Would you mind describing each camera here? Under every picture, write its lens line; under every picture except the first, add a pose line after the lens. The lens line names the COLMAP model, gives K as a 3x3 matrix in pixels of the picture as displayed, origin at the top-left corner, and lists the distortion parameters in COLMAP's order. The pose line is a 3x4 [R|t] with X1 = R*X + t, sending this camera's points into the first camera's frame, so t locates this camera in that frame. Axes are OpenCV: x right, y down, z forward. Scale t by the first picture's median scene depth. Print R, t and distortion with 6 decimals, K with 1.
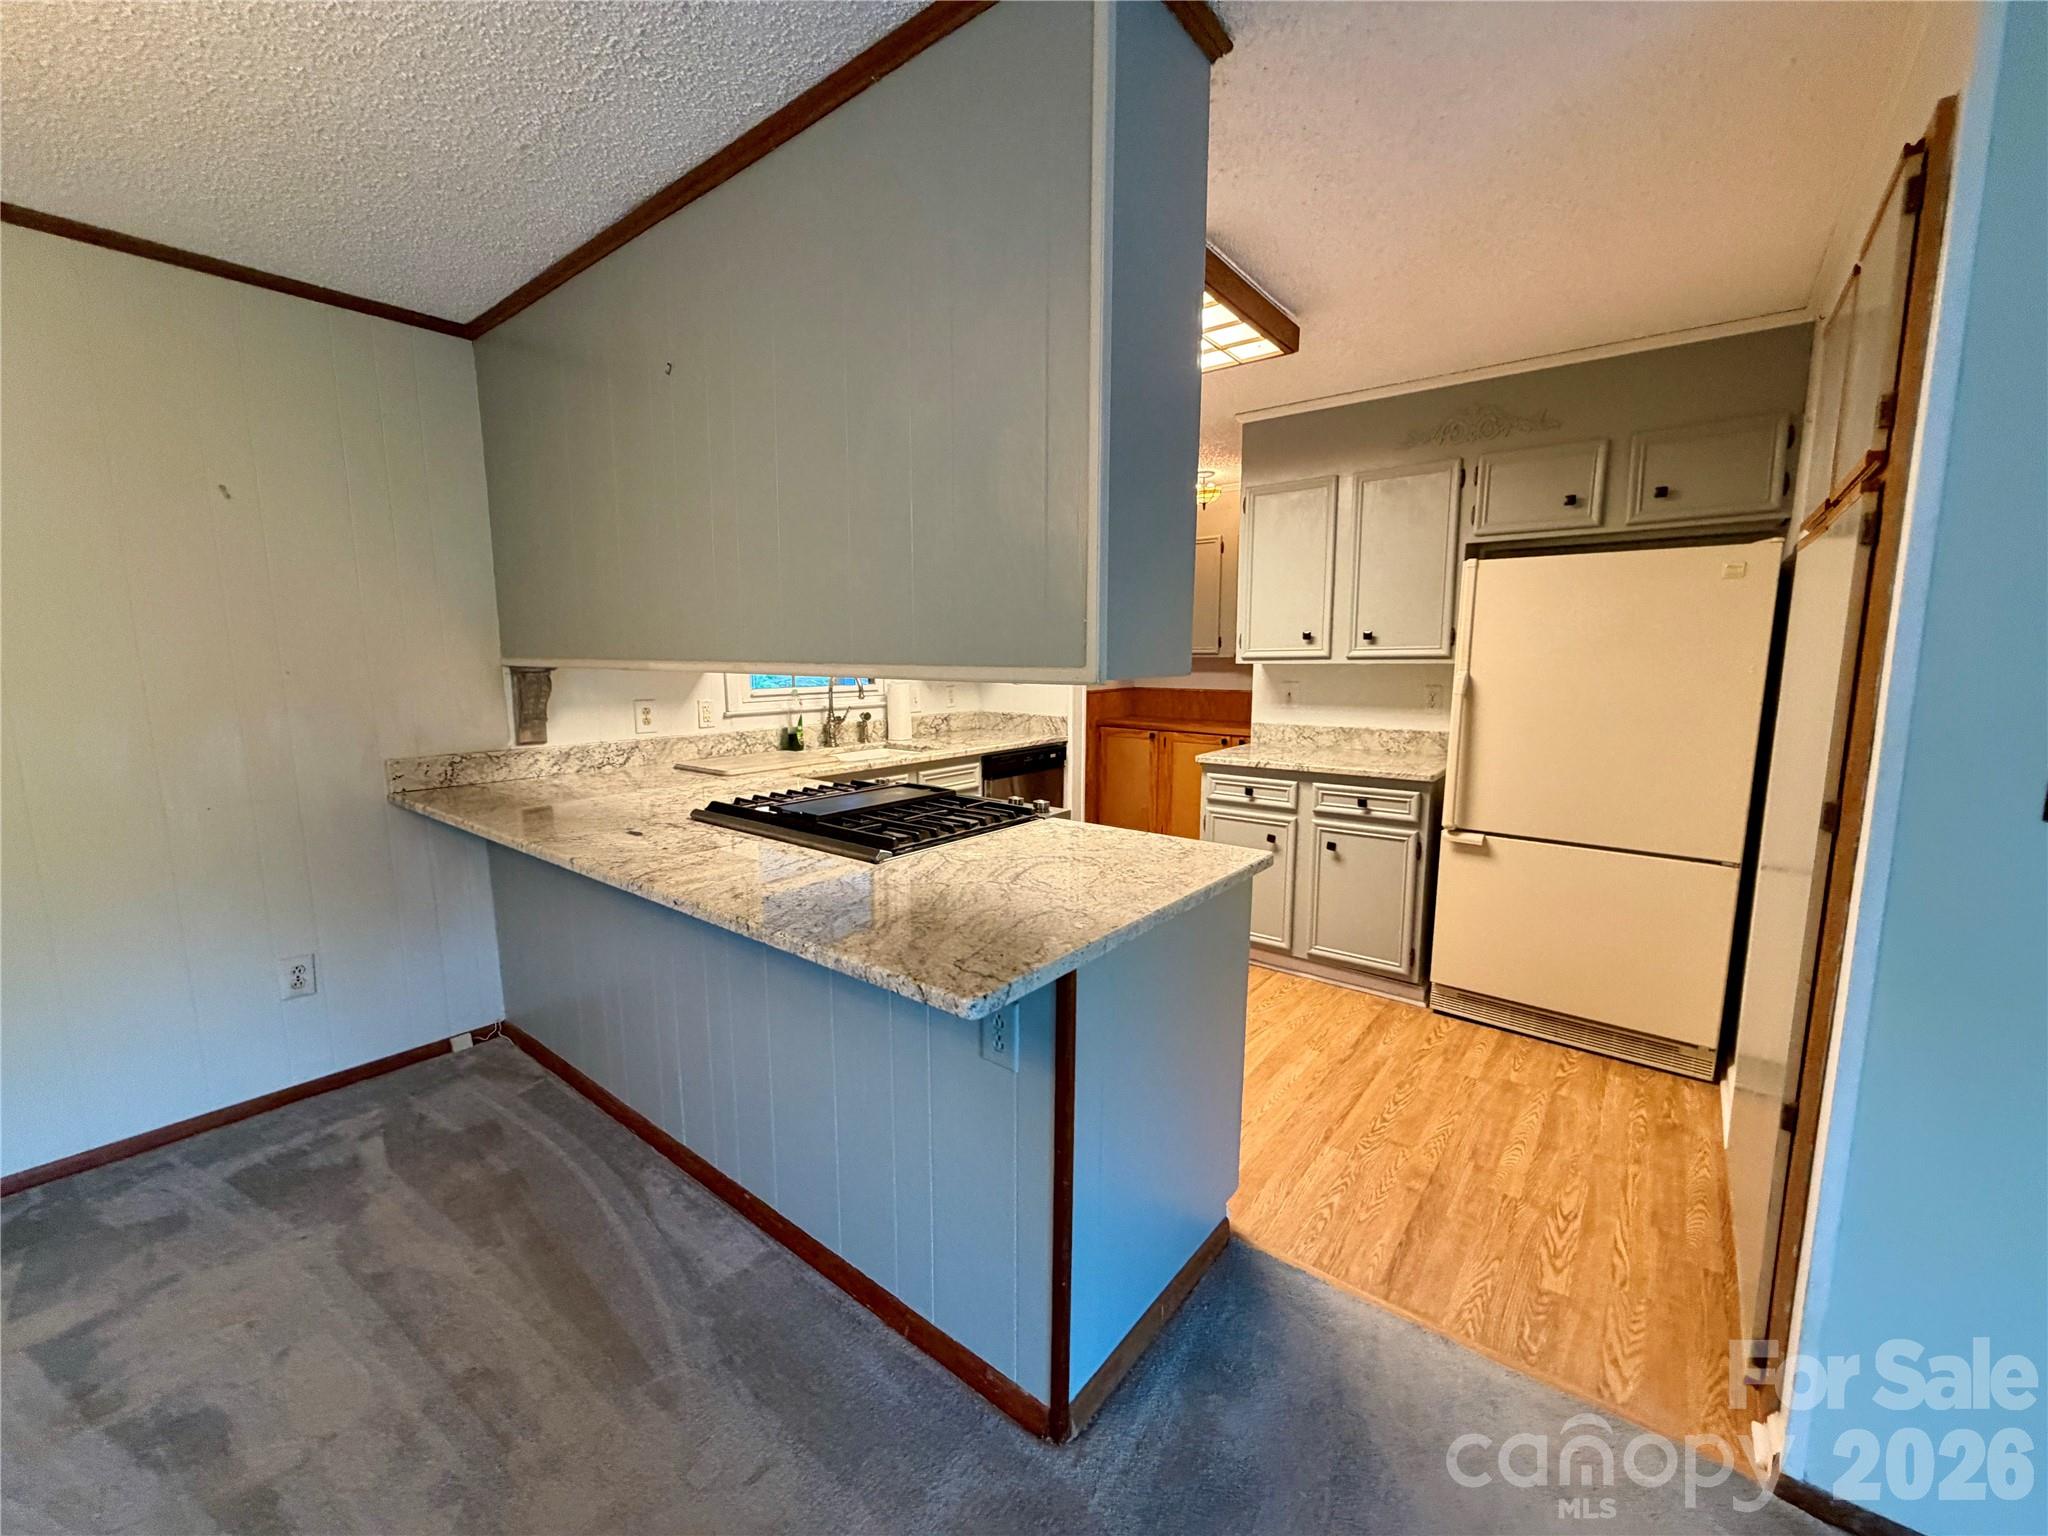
lens RADIAL K [[816.3, 0, 1017.0], [0, 816.3, 769.8], [0, 0, 1]] dist [0.000278, -0.000165]
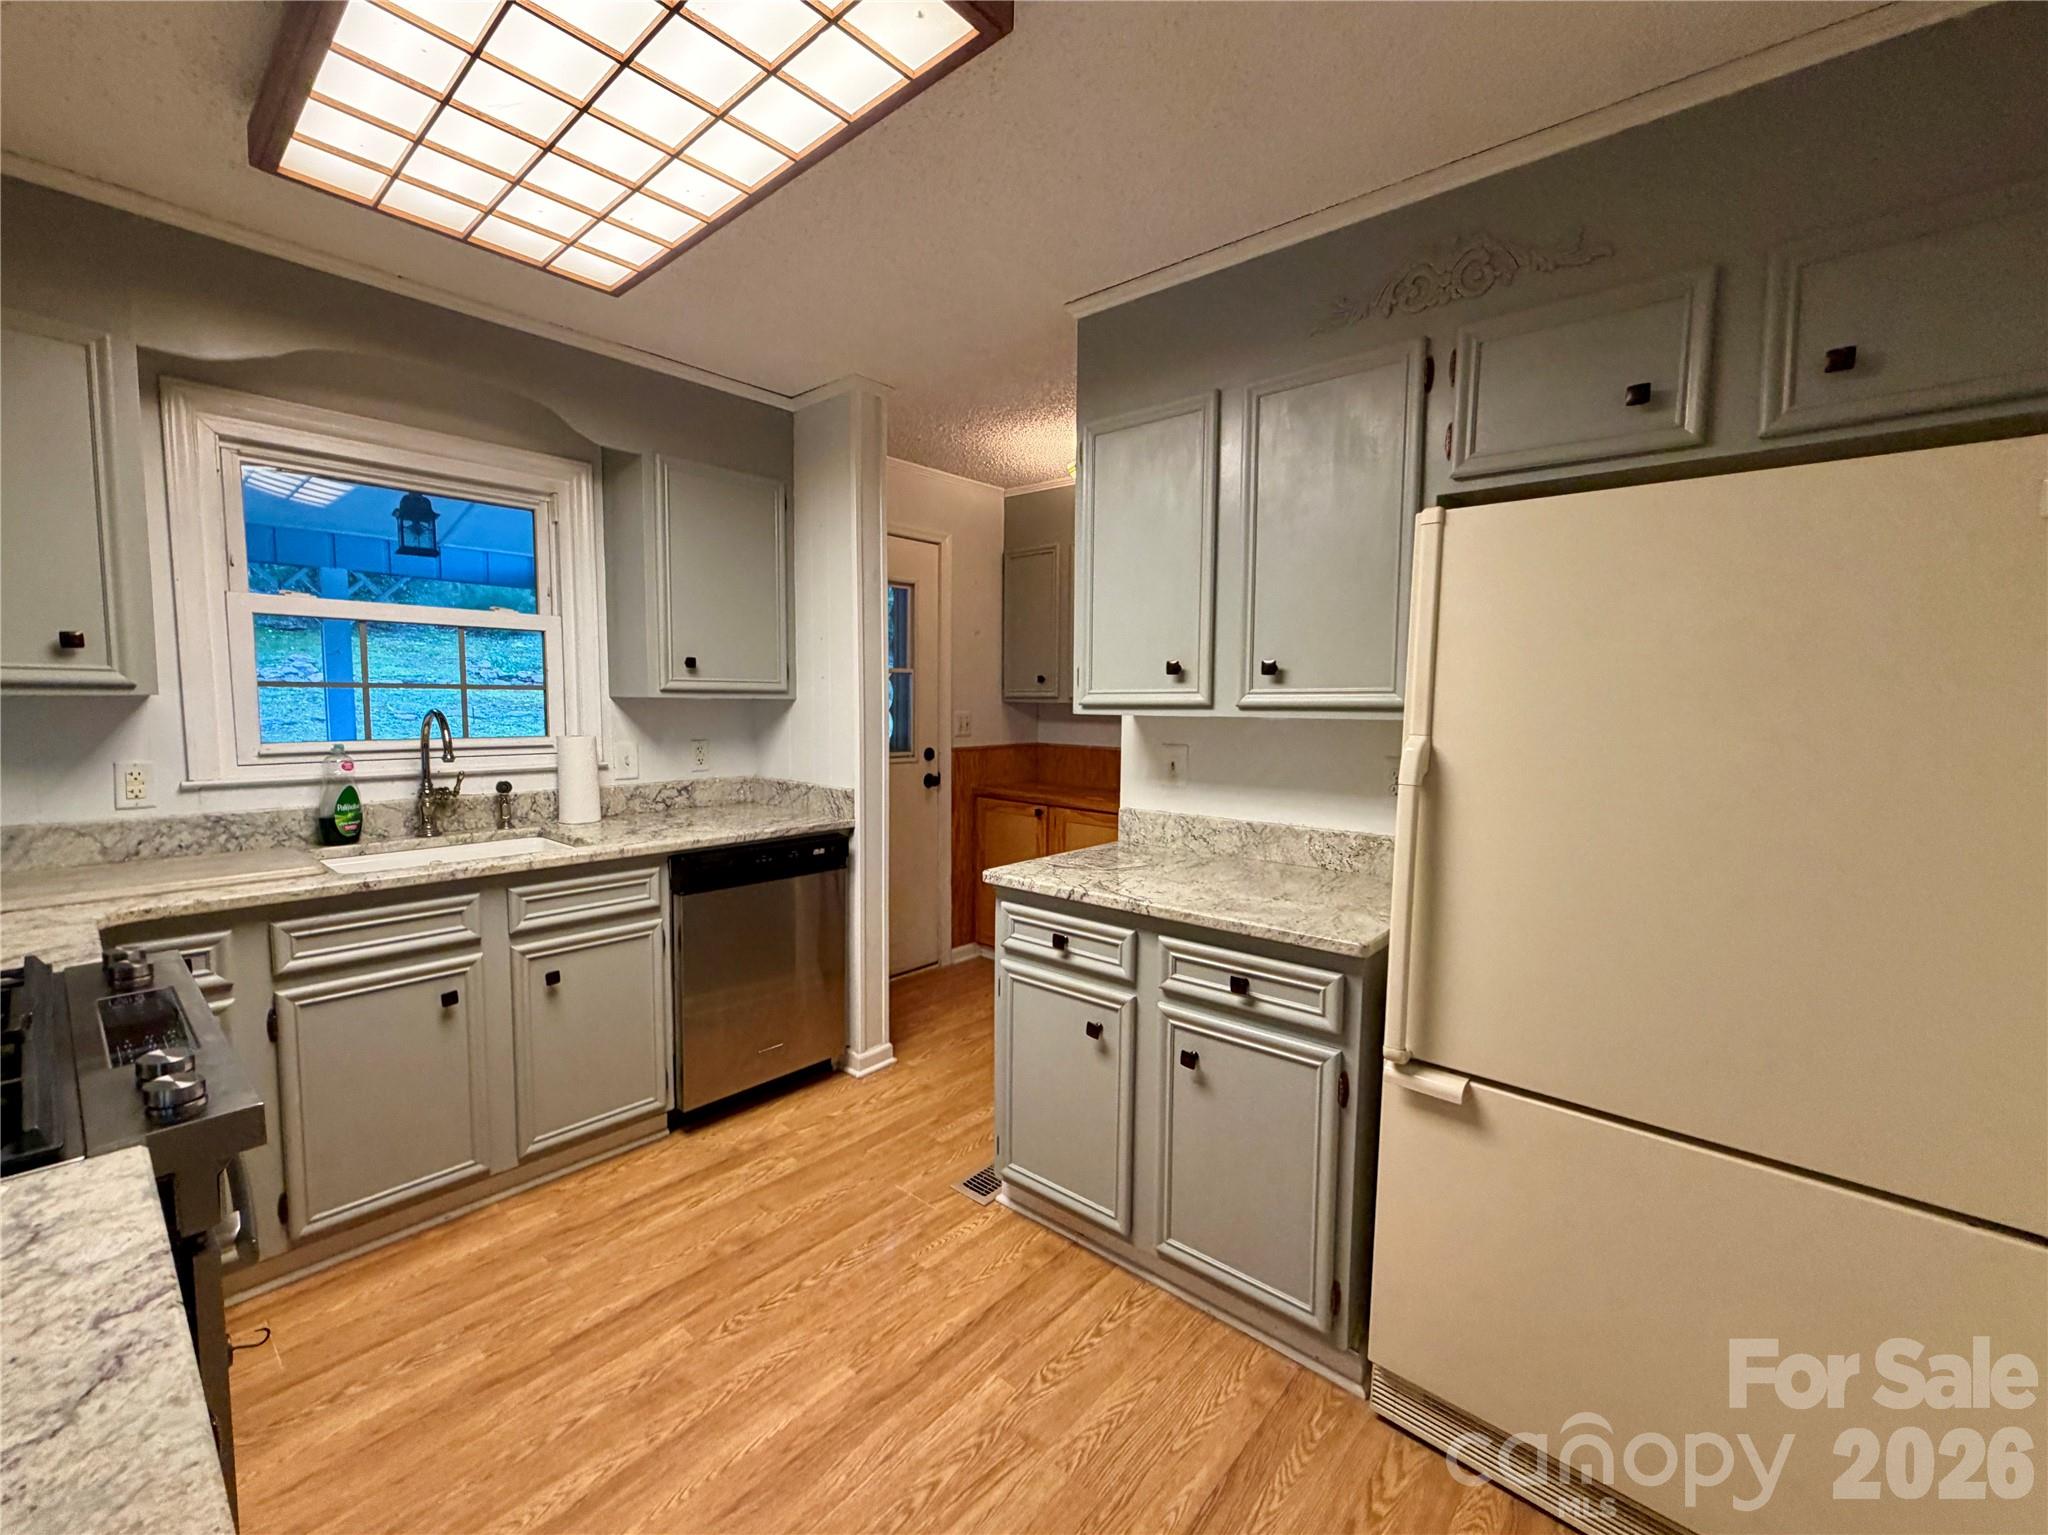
lens RADIAL K [[847.7, 0, 1015.8], [0, 847.7, 769.8], [0, 0, 1]] dist [0.000088, -0.000149]
pose [[0.999022, 0.018156, -0.040309, 0.282229], [-0.020448, 0.998153, -0.057201, -0.058433], [0.039196, 0.057969, 0.997549, 0.421012]]
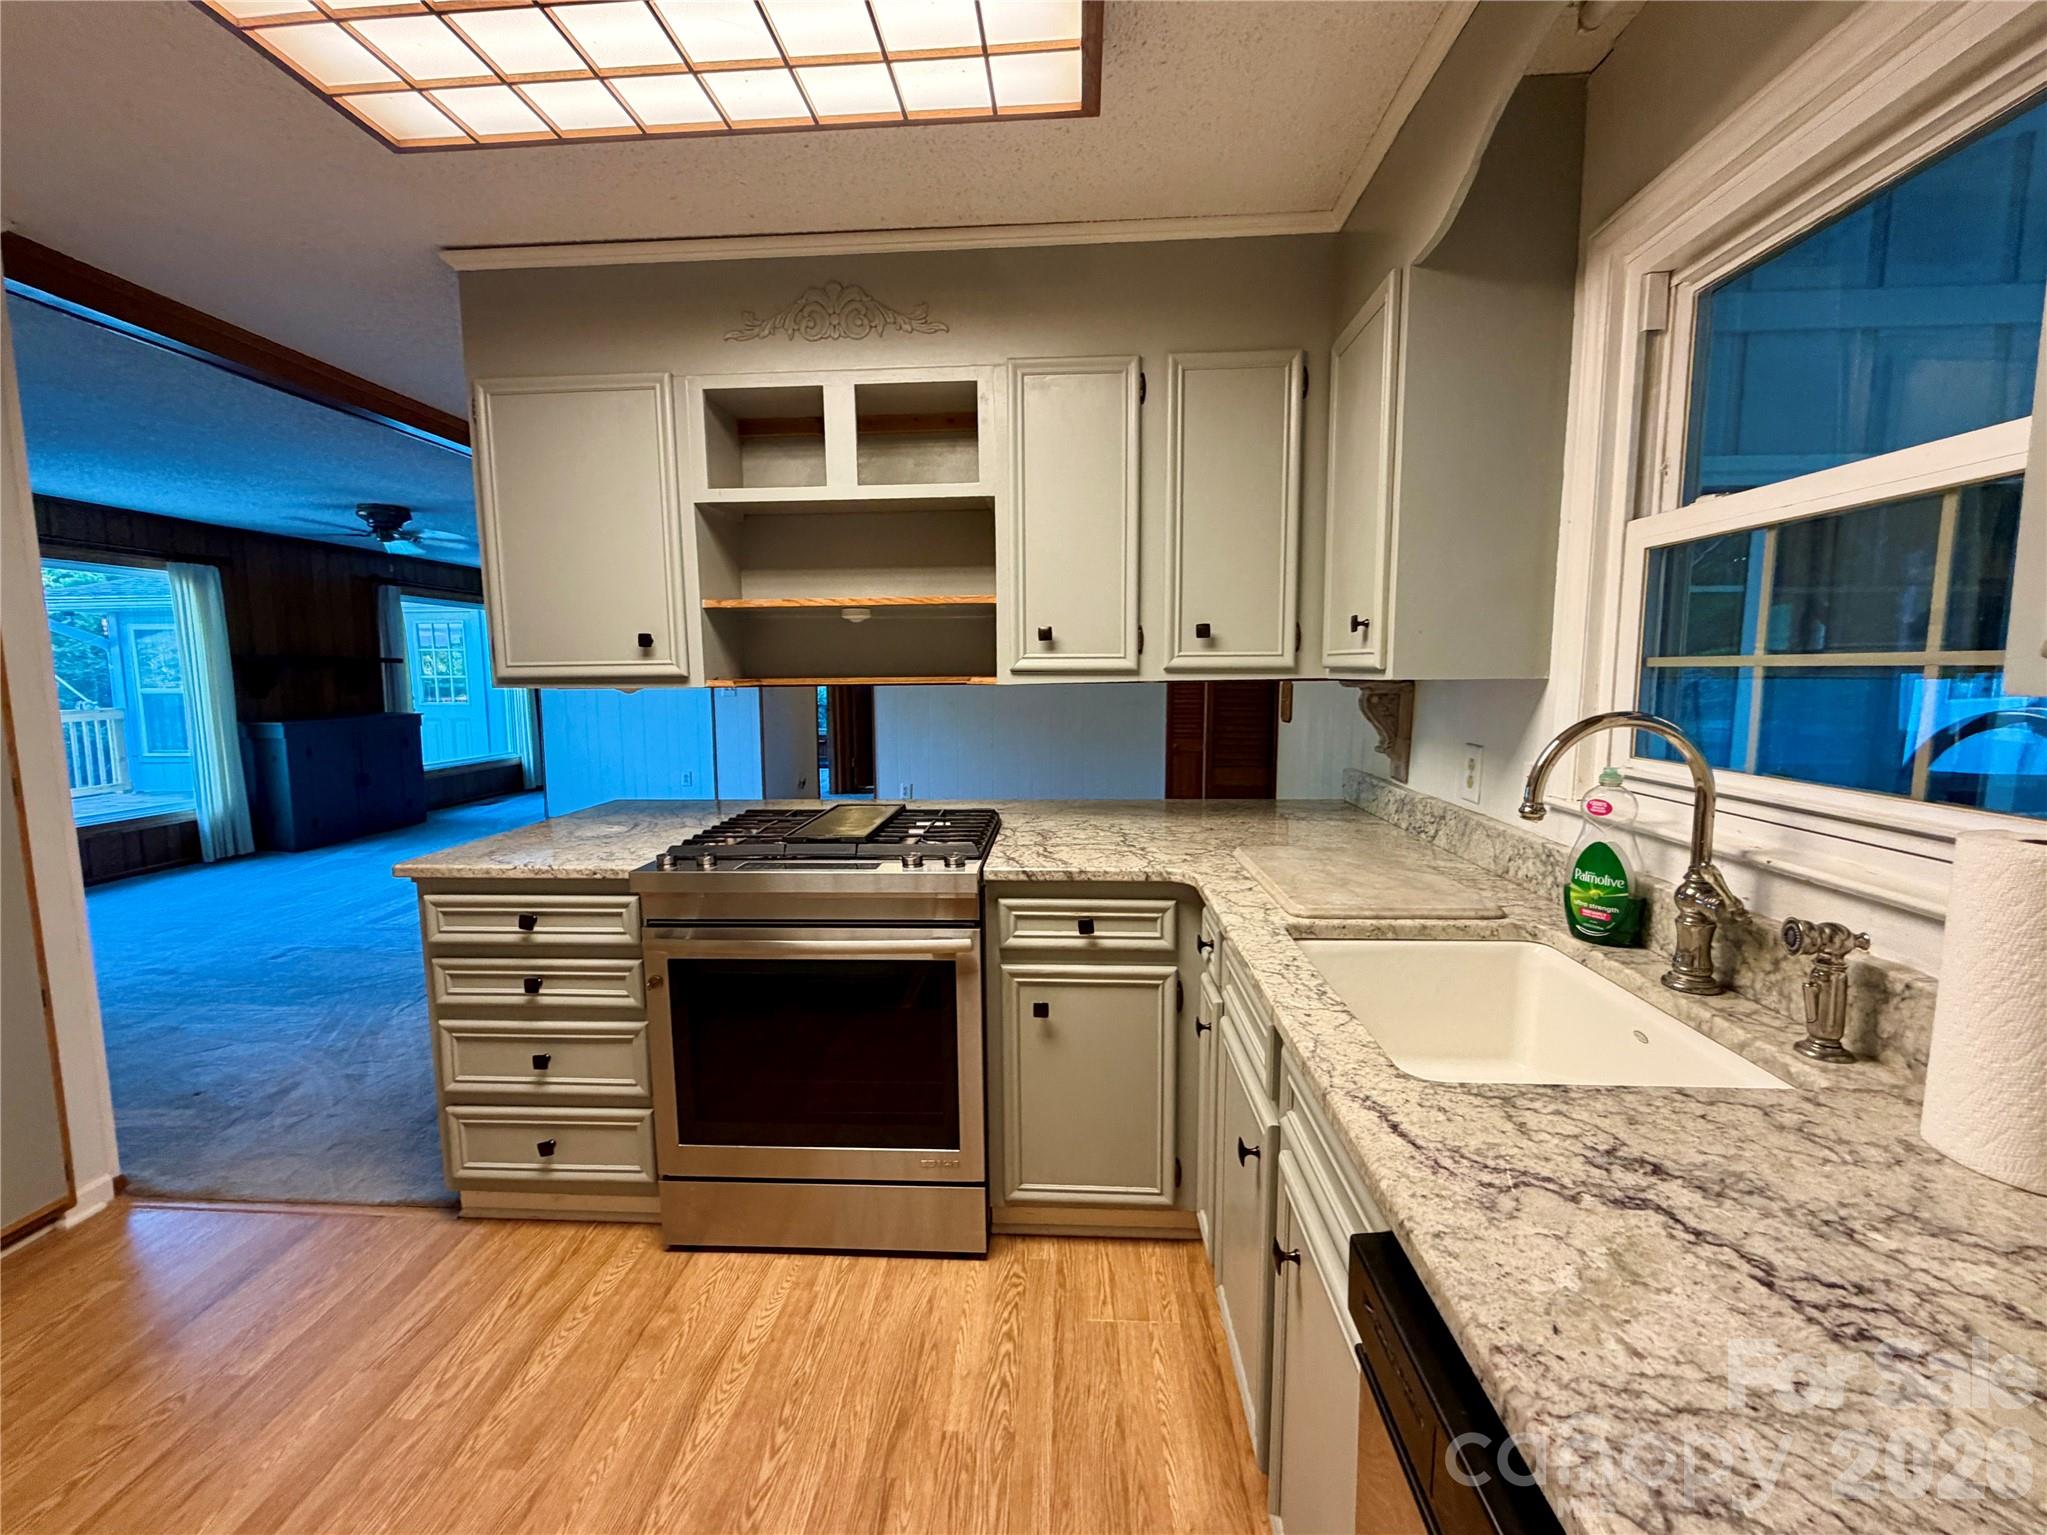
lens RADIAL K [[871.7, 0, 1019.2], [0, 871.7, 769.0], [0, 0, 1]] dist [-0.000819, -0.000365]
pose [[-0.816427, 0.073512, -0.572750, 0.156366], [-0.073819, 0.970439, 0.229780, -0.178789], [0.572710, 0.229878, -0.786866, 1.244556]]
